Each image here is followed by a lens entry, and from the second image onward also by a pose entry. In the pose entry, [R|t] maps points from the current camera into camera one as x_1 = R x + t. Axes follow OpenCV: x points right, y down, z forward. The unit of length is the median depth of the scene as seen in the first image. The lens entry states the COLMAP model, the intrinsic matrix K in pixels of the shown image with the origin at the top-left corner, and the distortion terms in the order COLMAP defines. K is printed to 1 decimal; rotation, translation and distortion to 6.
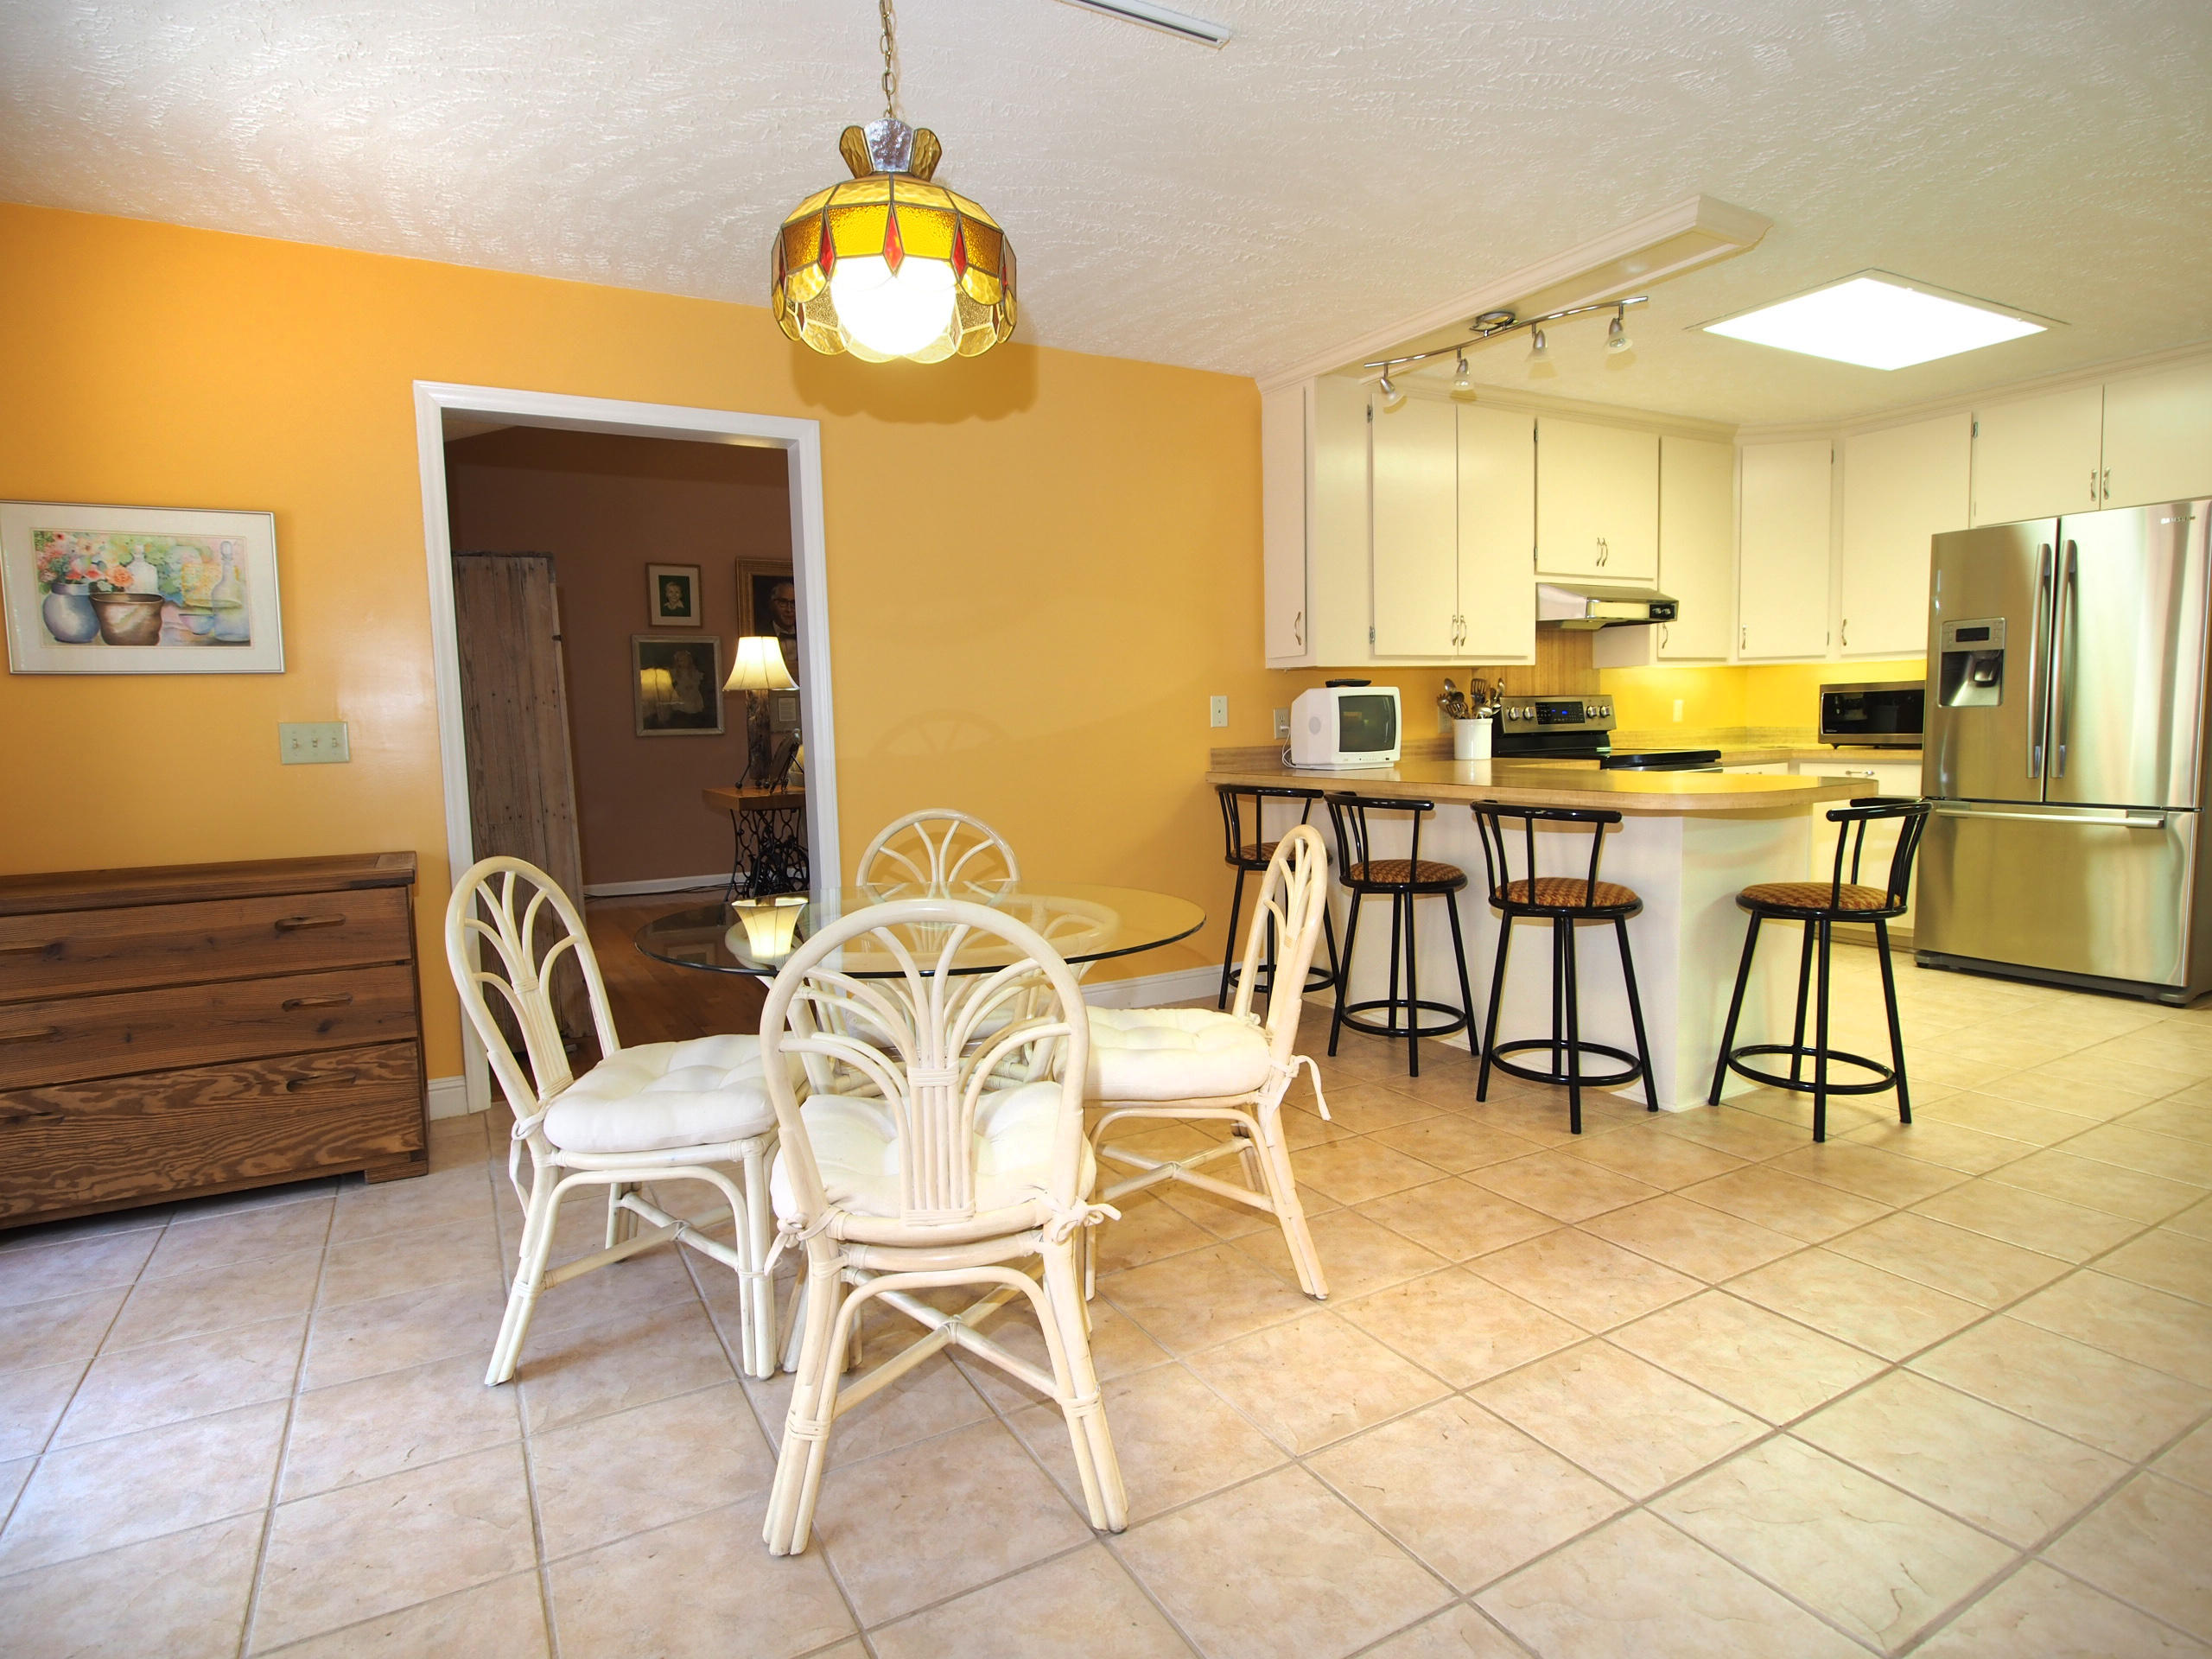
lens RADIAL K [[1194.2, 0, 1106.0], [0, 1194.2, 829.5], [0, 0, 1]] dist [-0.013228, -0.003153]
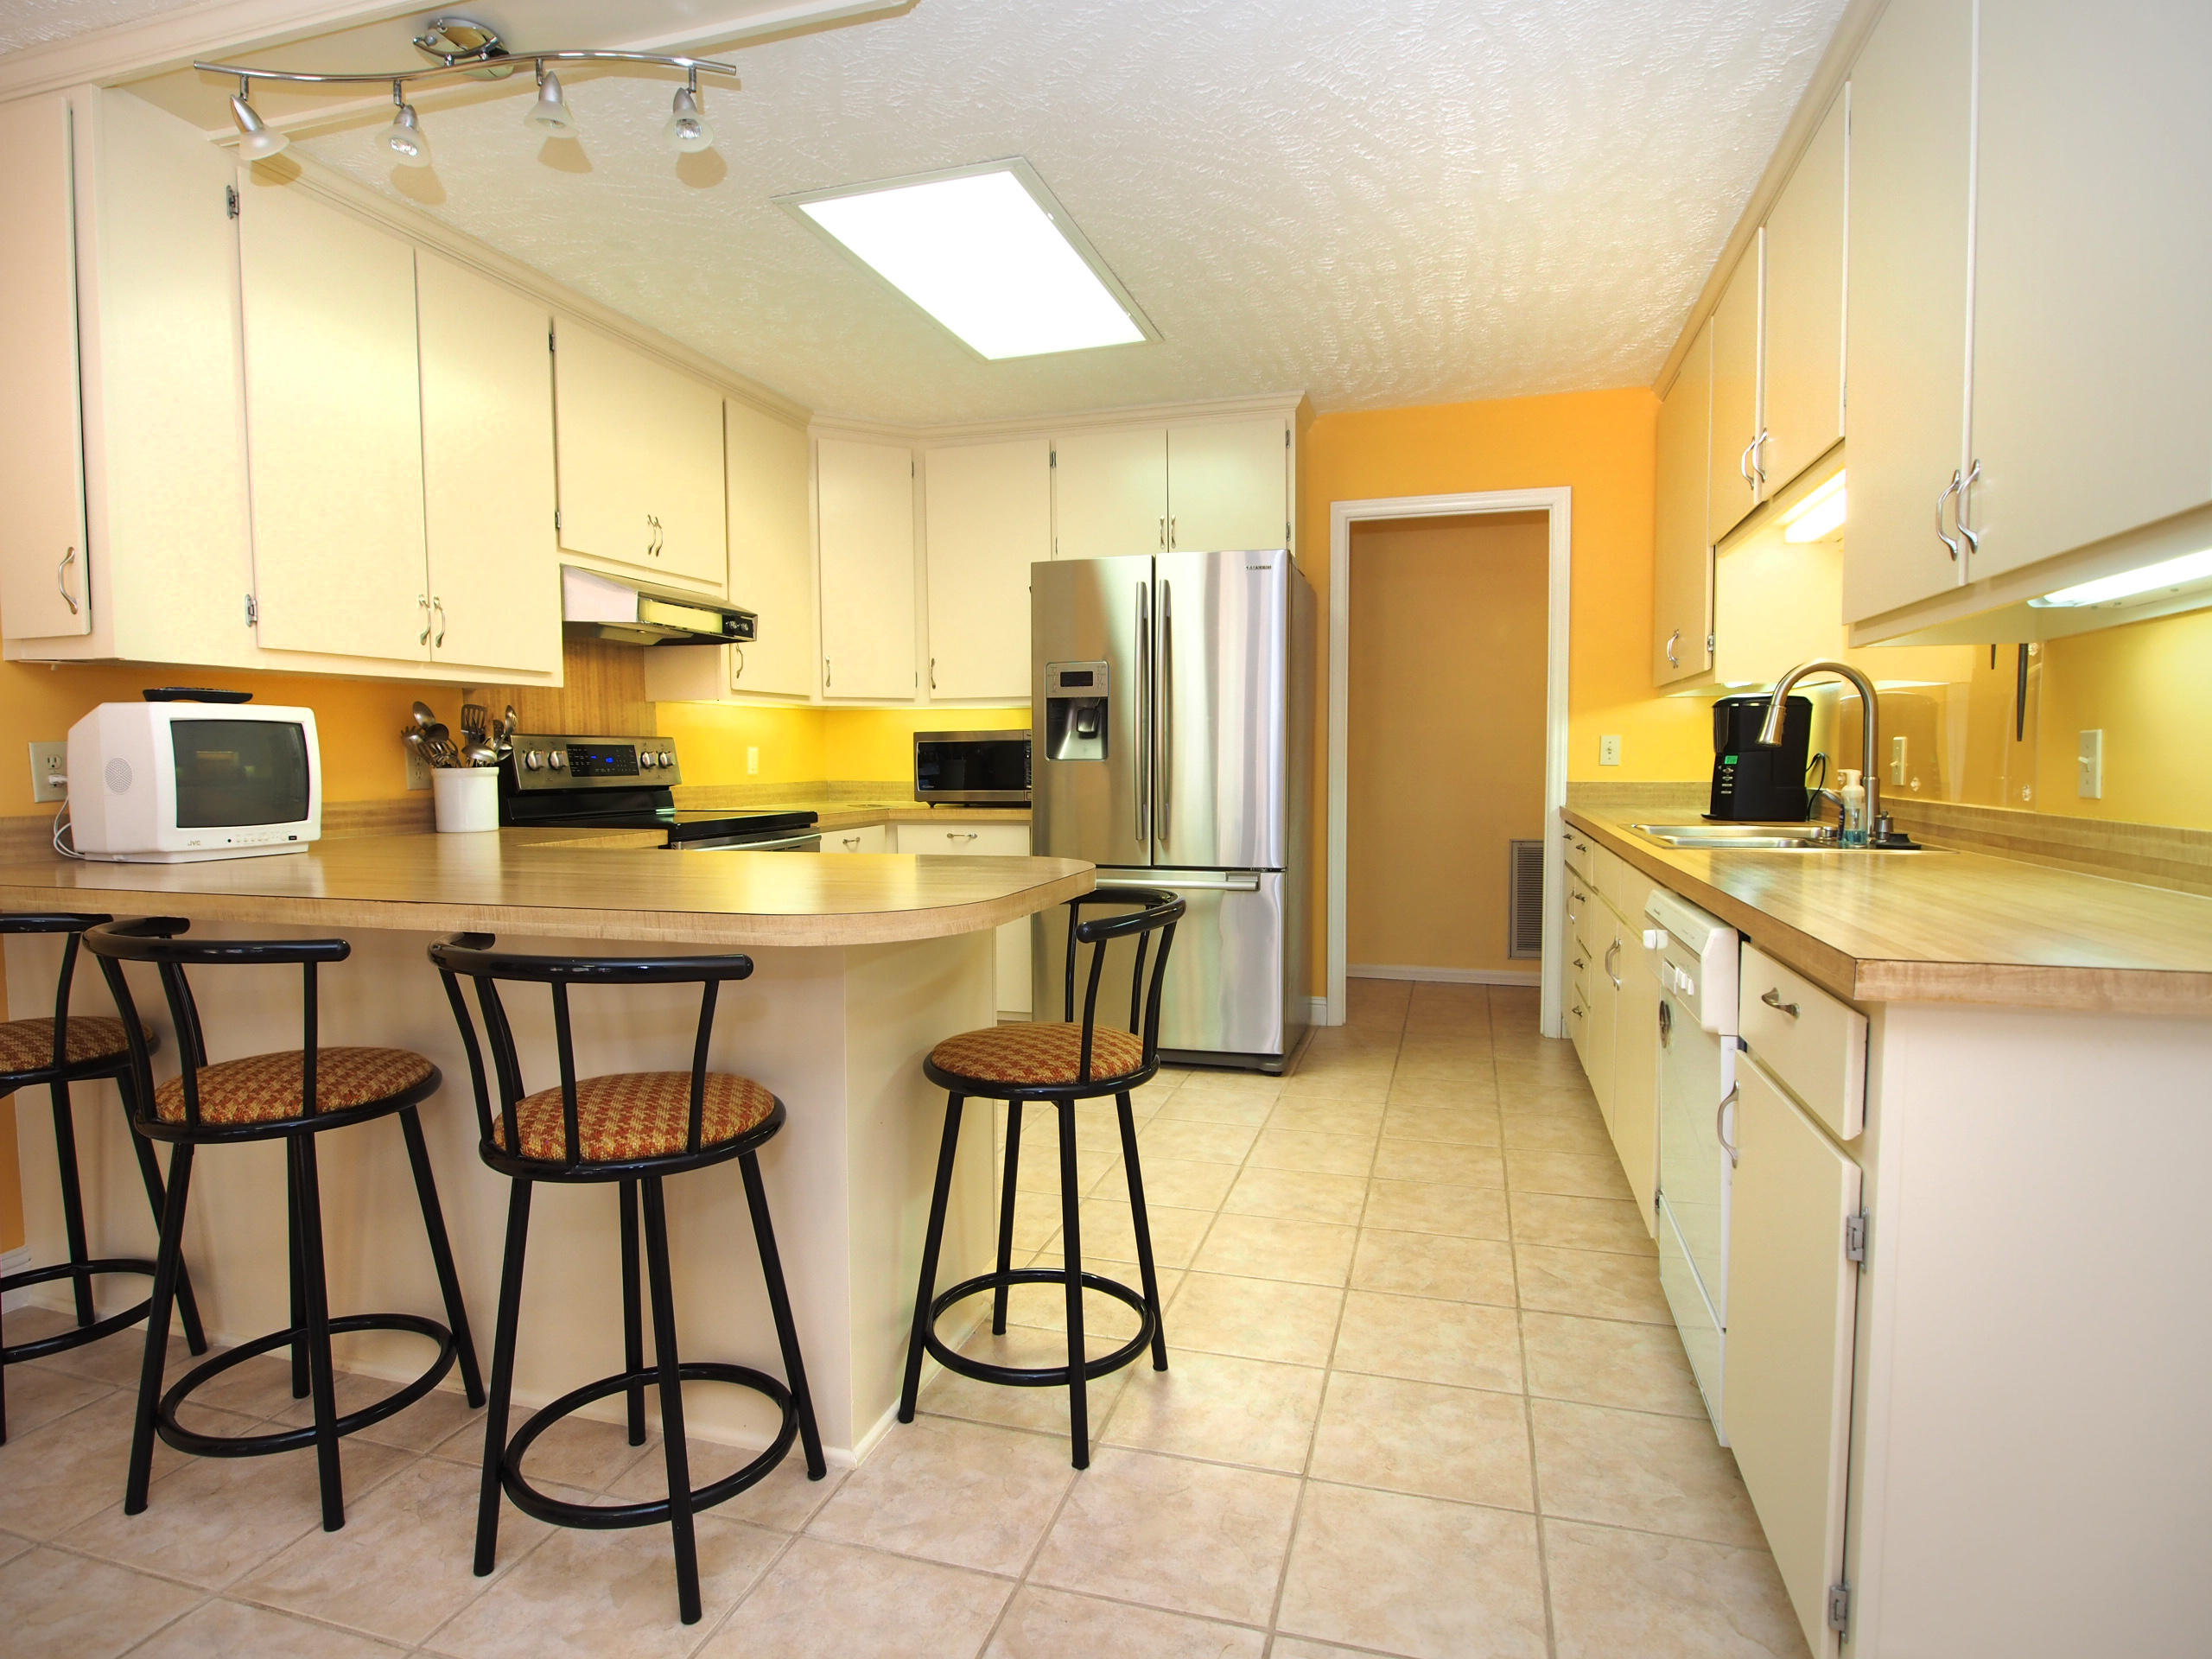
lens RADIAL K [[1194.2, 0, 1106.0], [0, 1194.2, 829.5], [0, 0, 1]] dist [-0.013228, -0.003153]
pose [[0.719606, -0.021927, 0.694036, 0.124976], [0.052102, 0.998389, -0.022479, -0.030743], [-0.692425, 0.052336, 0.719589, 0.344023]]
